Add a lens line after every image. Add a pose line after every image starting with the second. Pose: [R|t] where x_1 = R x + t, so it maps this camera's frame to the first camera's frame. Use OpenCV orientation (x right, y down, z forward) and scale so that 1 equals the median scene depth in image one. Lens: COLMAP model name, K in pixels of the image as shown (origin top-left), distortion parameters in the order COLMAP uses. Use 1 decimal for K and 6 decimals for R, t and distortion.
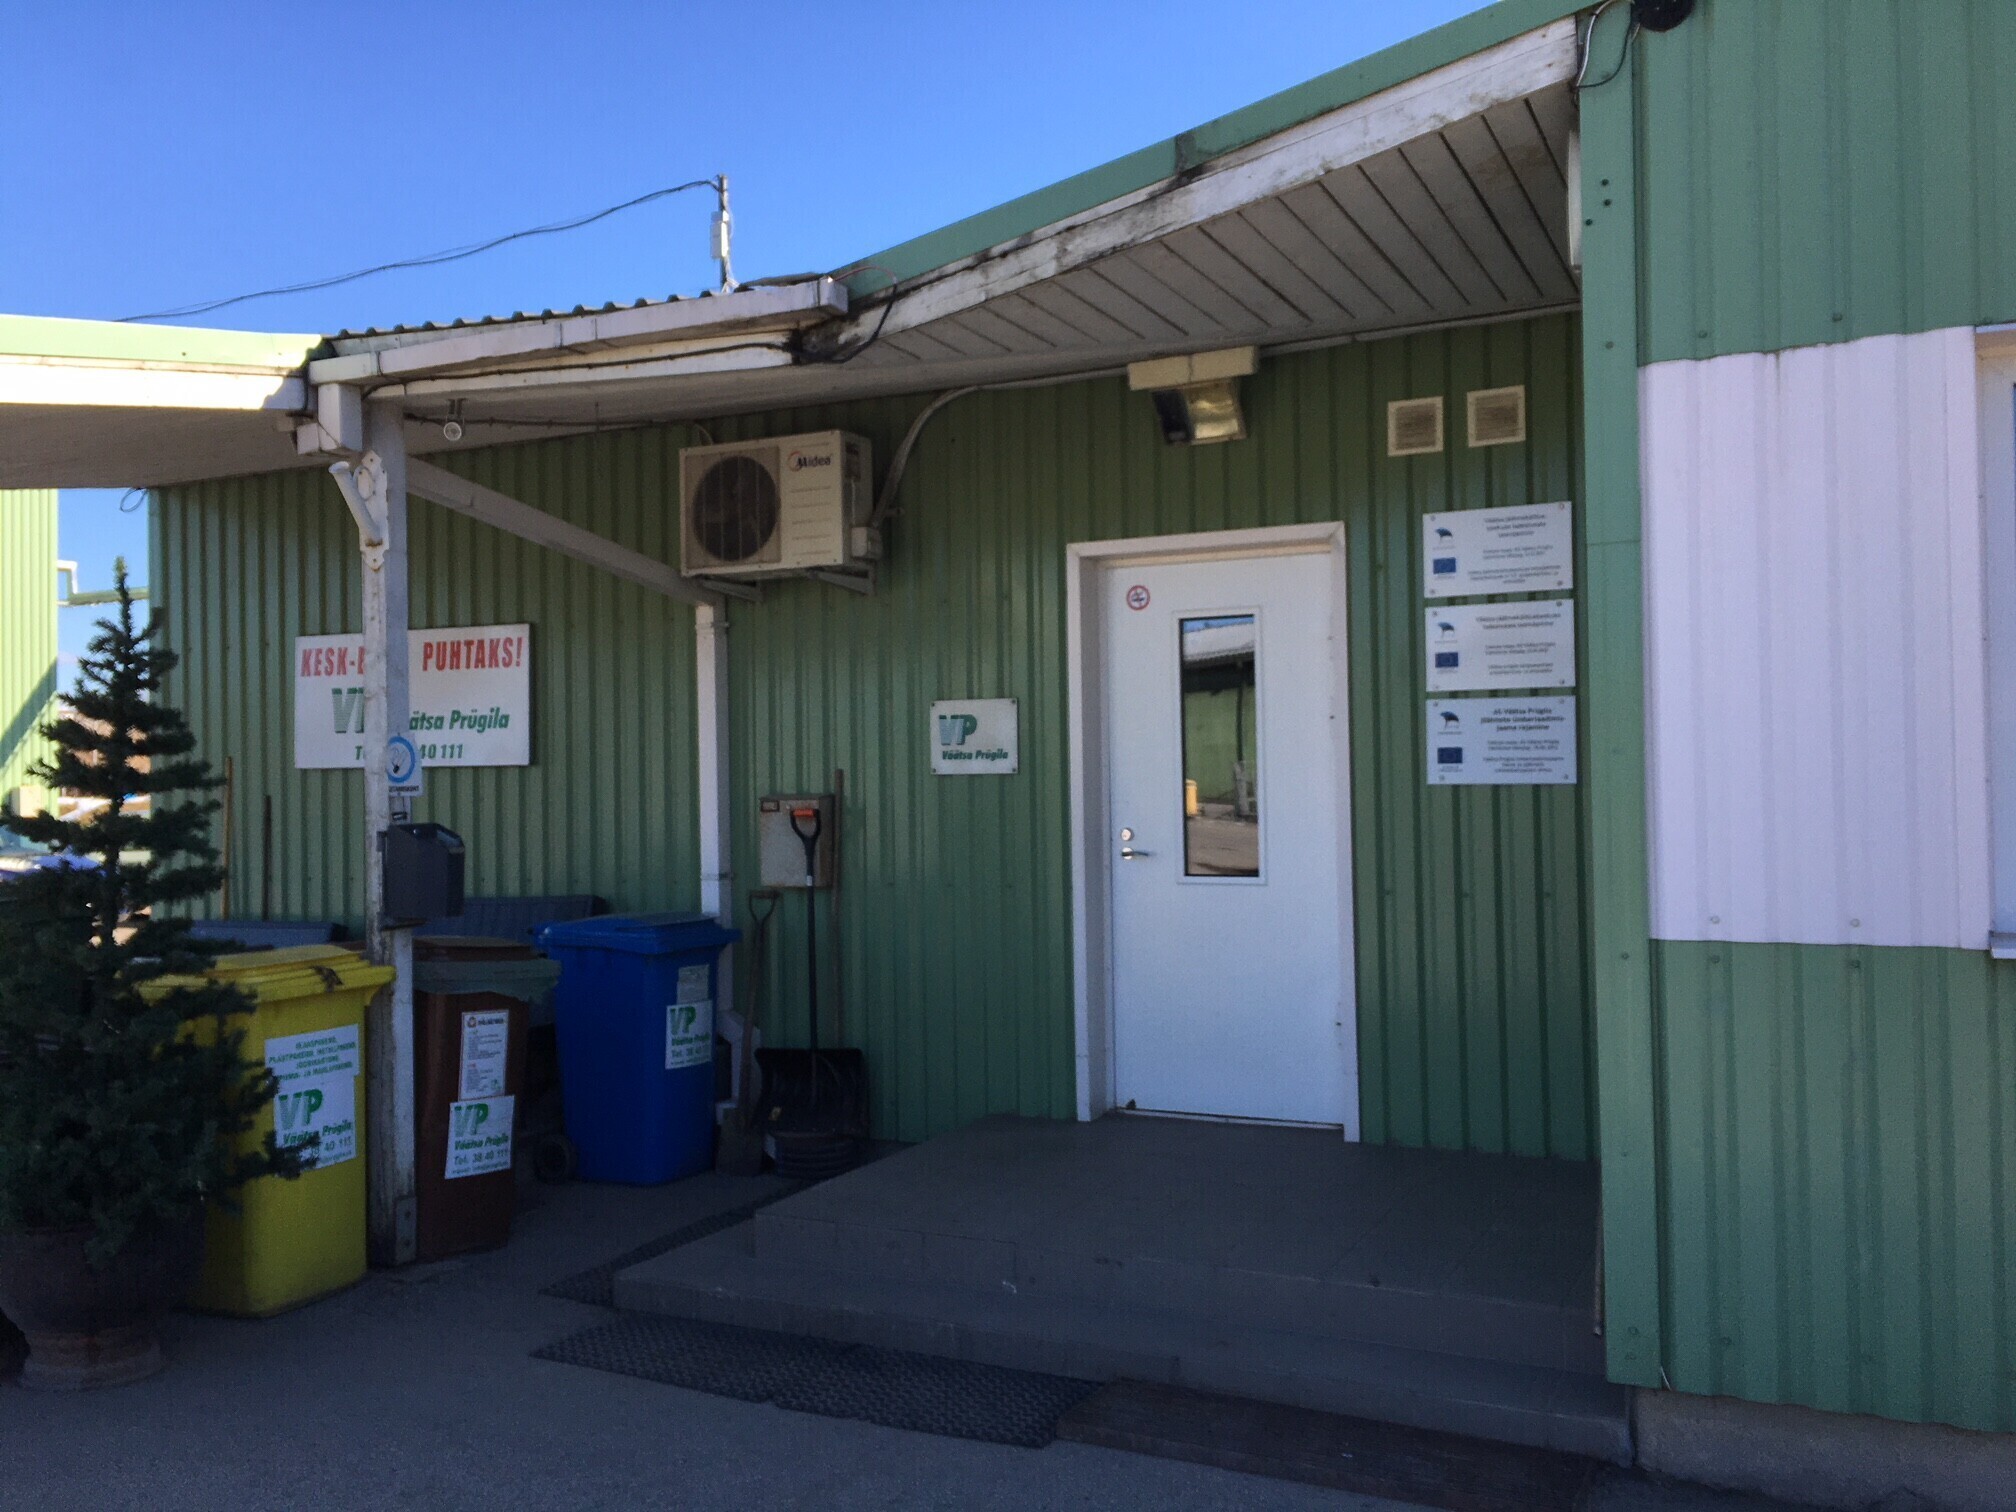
lens RADIAL K [[1688.3, 0, 1012.1], [0, 1688.3, 761.5], [0, 0, 1]] dist [0.055011, -0.057213]
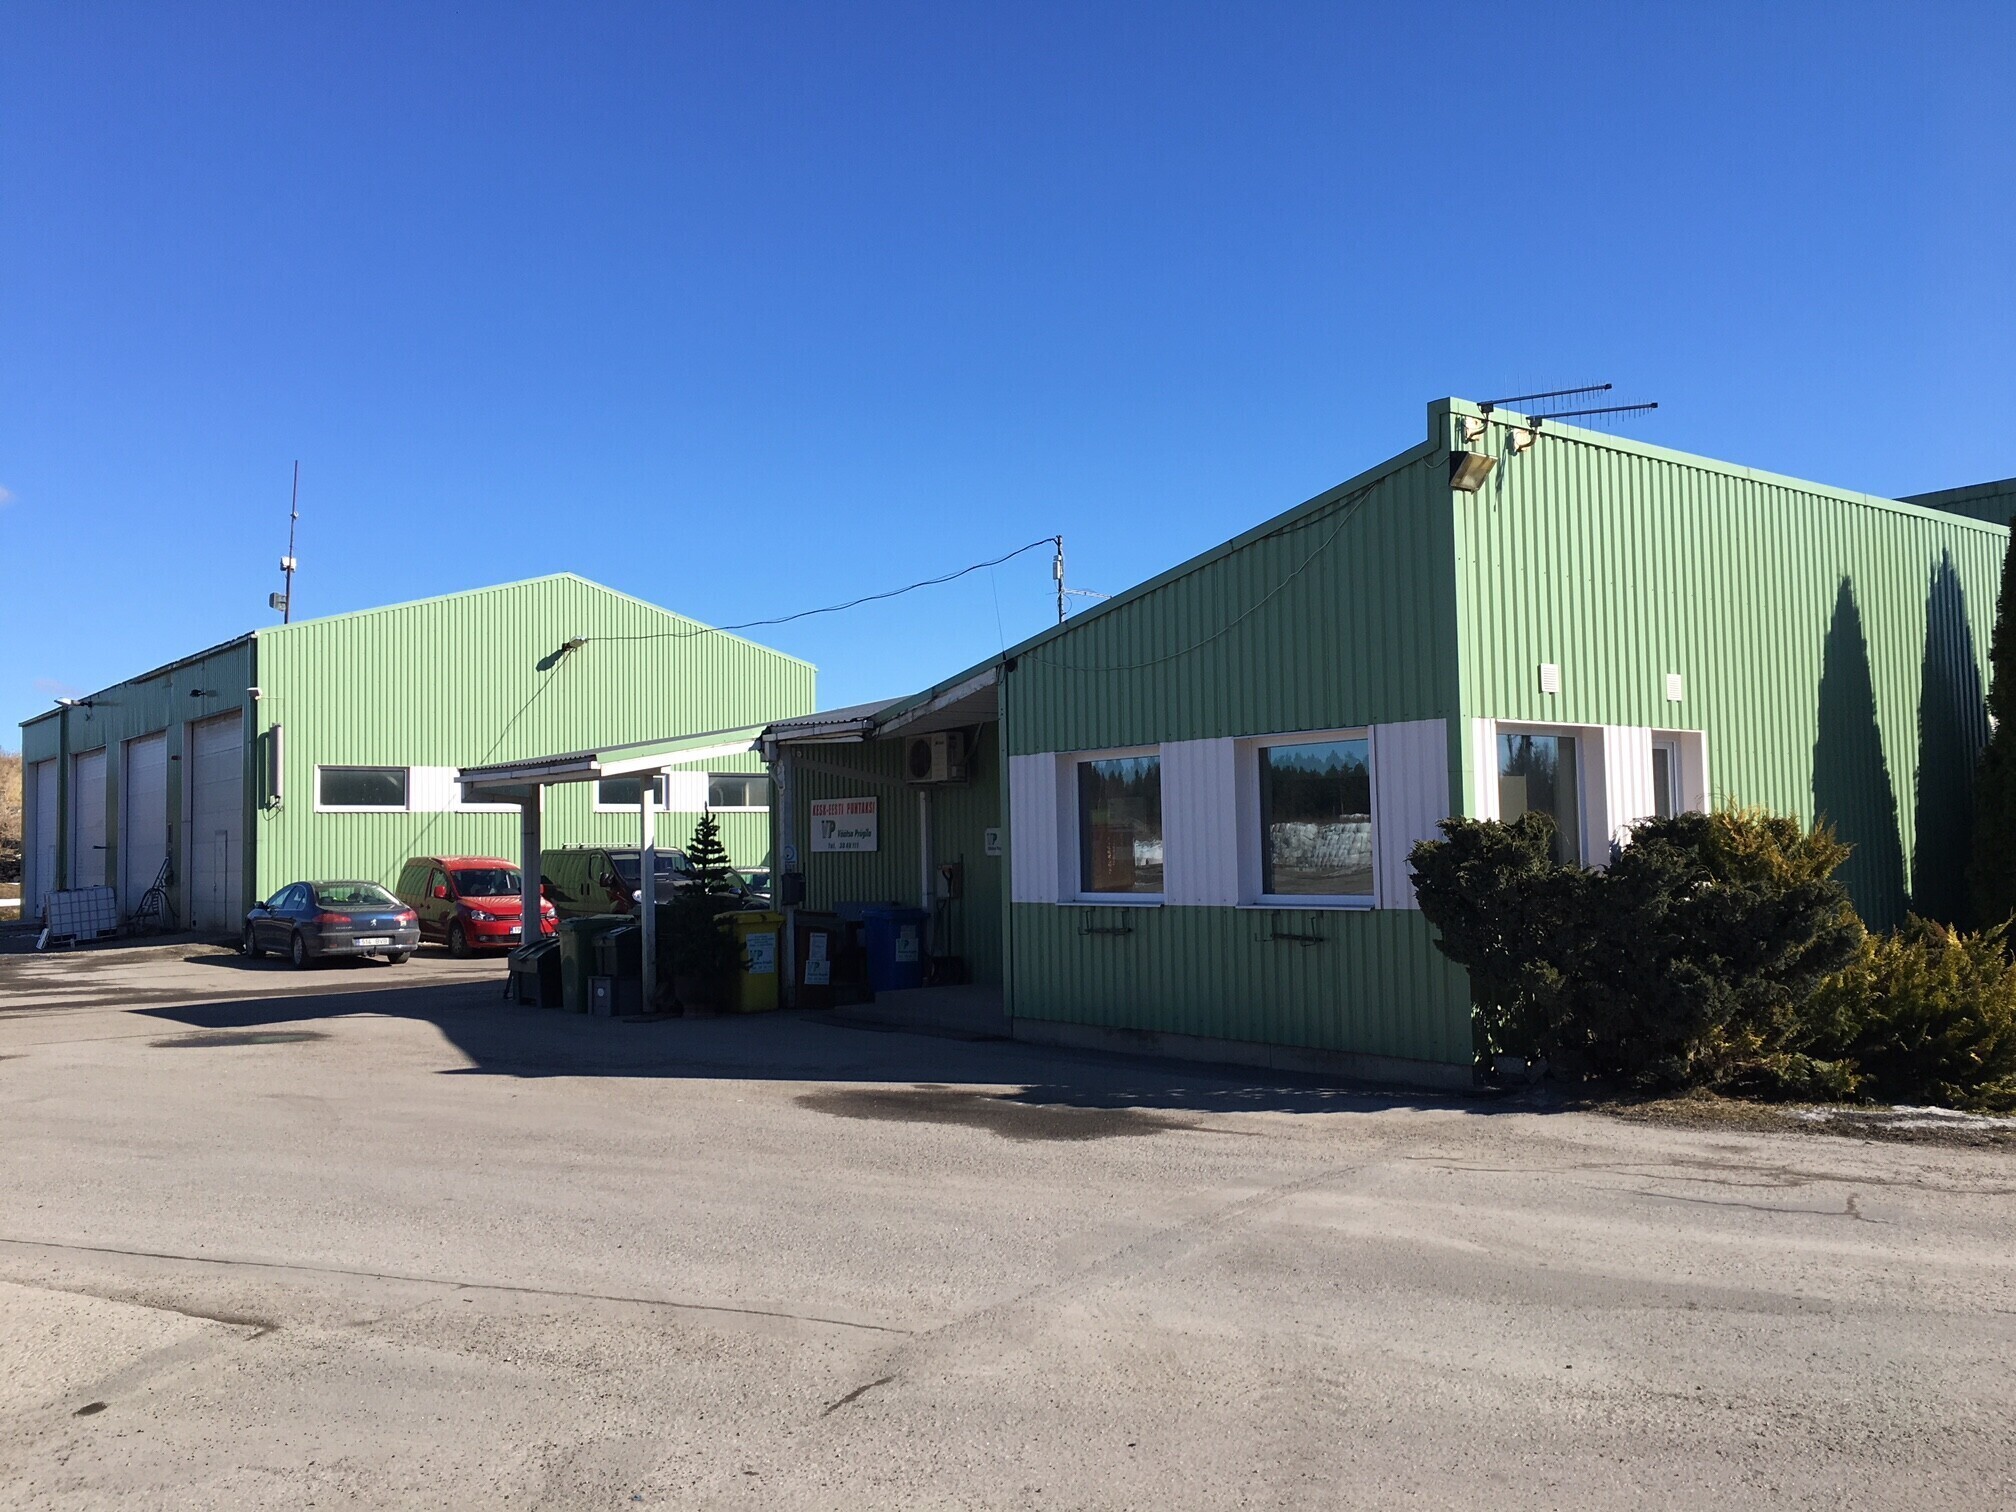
lens RADIAL K [[1688.3, 0, 1023.8], [0, 1688.3, 754.6], [0, 0, 1]] dist [0.055011, -0.057213]
pose [[0.904096, -0.027258, -0.426460, 1.423821], [0.010836, 0.999105, -0.040887, -0.051760], [0.427192, 0.032345, 0.903582, -1.730626]]
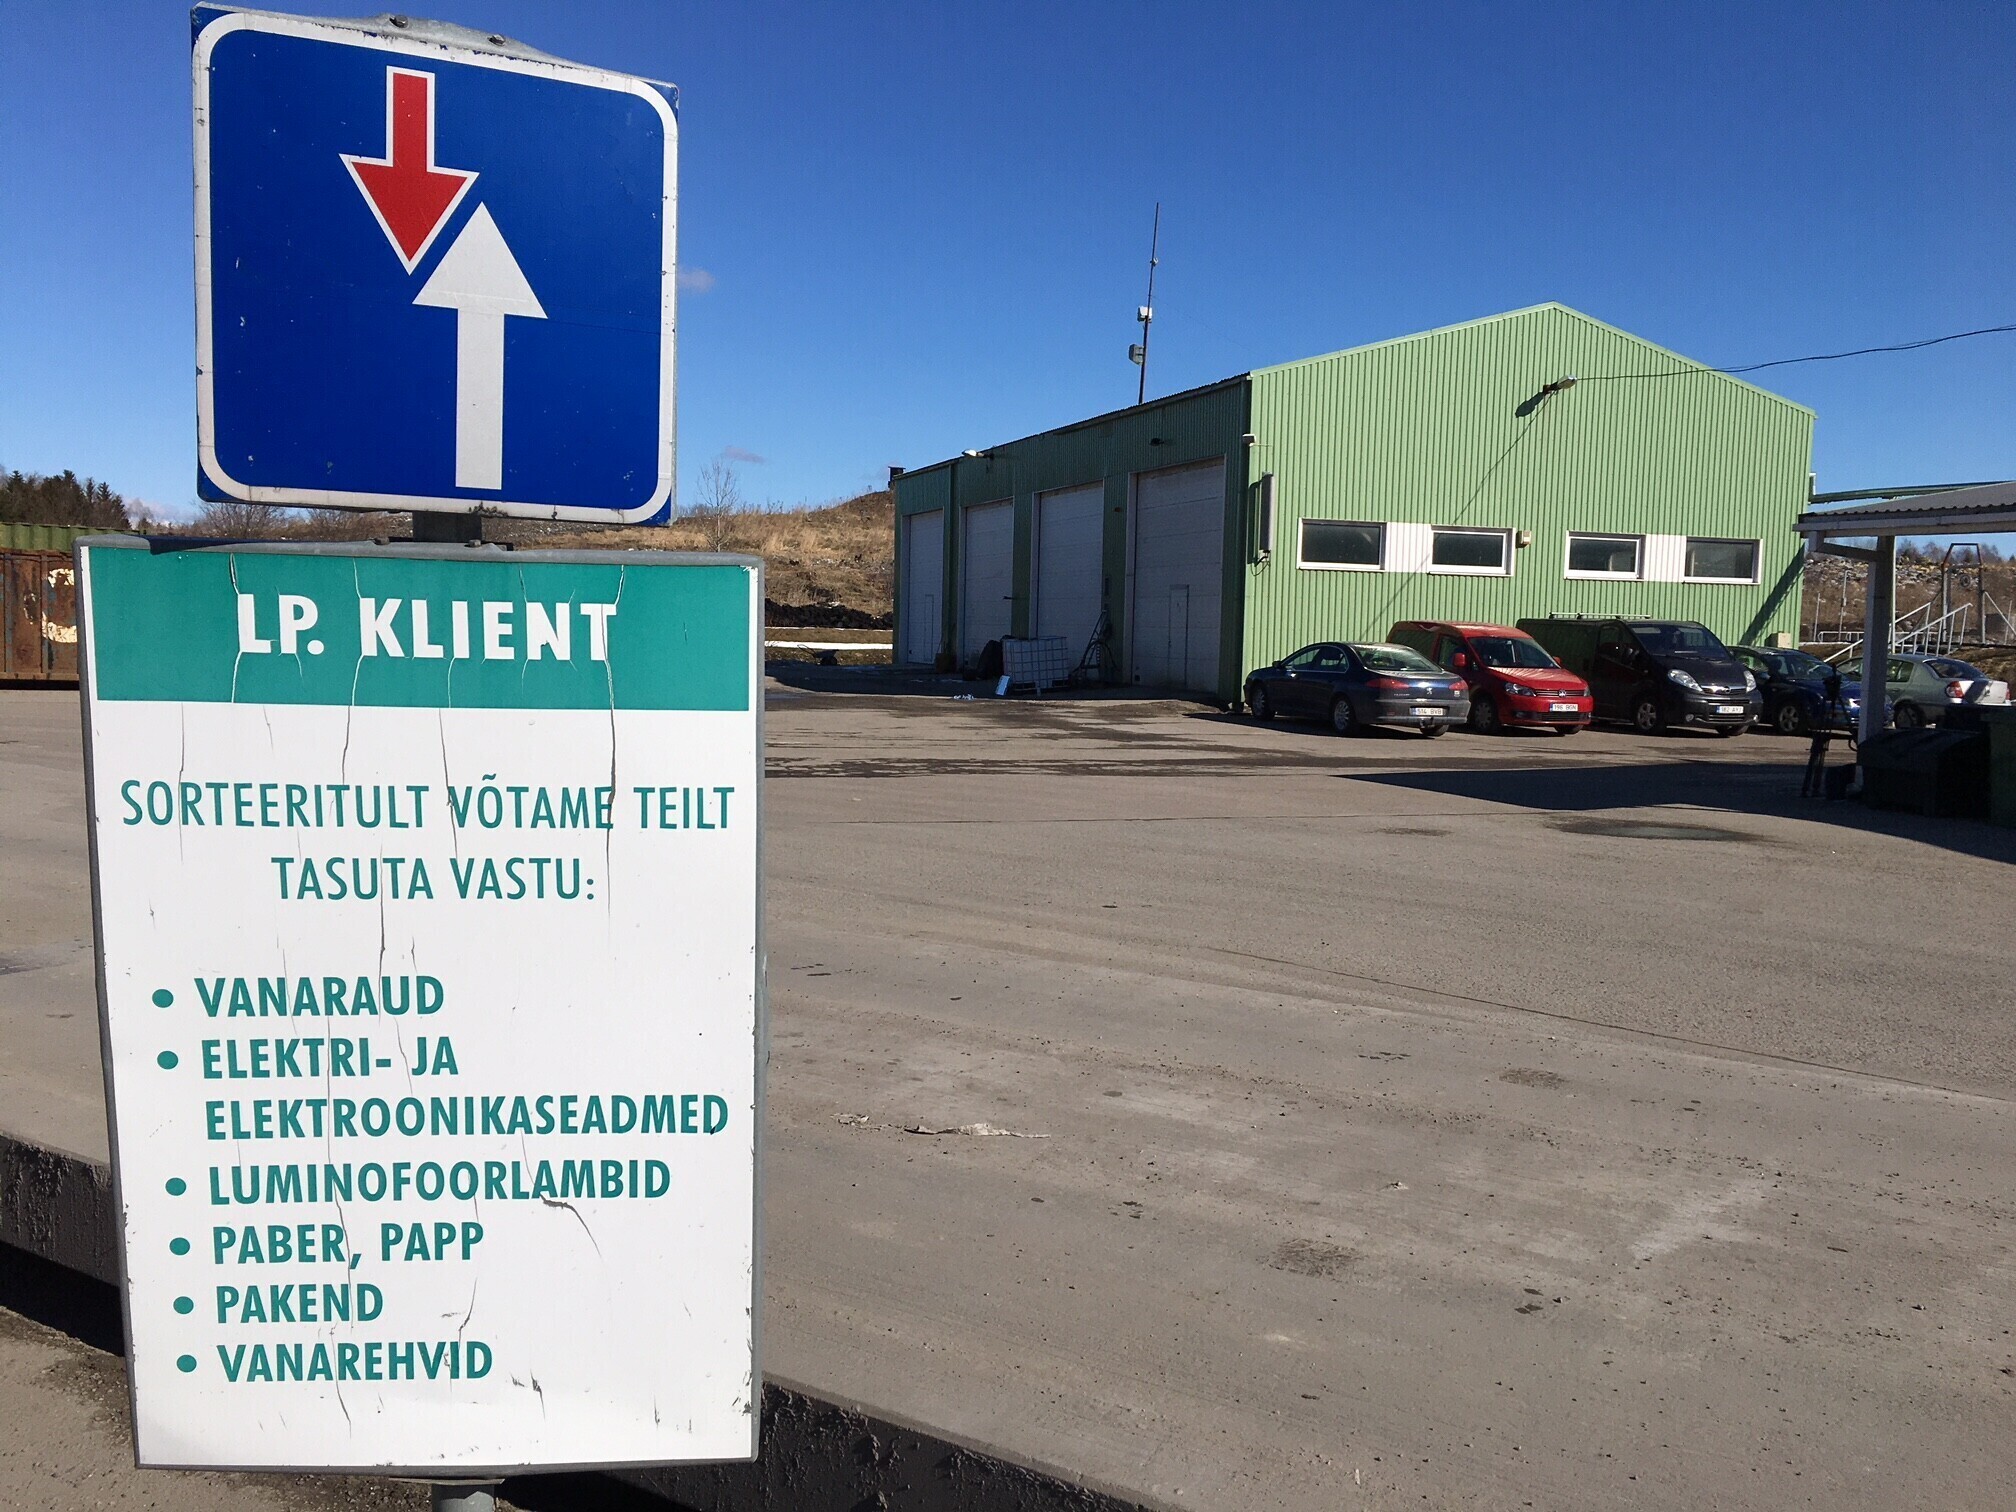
lens RADIAL K [[1688.3, 0, 1005.4], [0, 1688.3, 755.5], [0, 0, 1]] dist [0.055011, -0.057213]
pose [[0.696434, 0.087034, -0.712323, 0.786835], [-0.026974, 0.995092, 0.095211, -0.034314], [0.717113, -0.047093, 0.695364, -1.854598]]
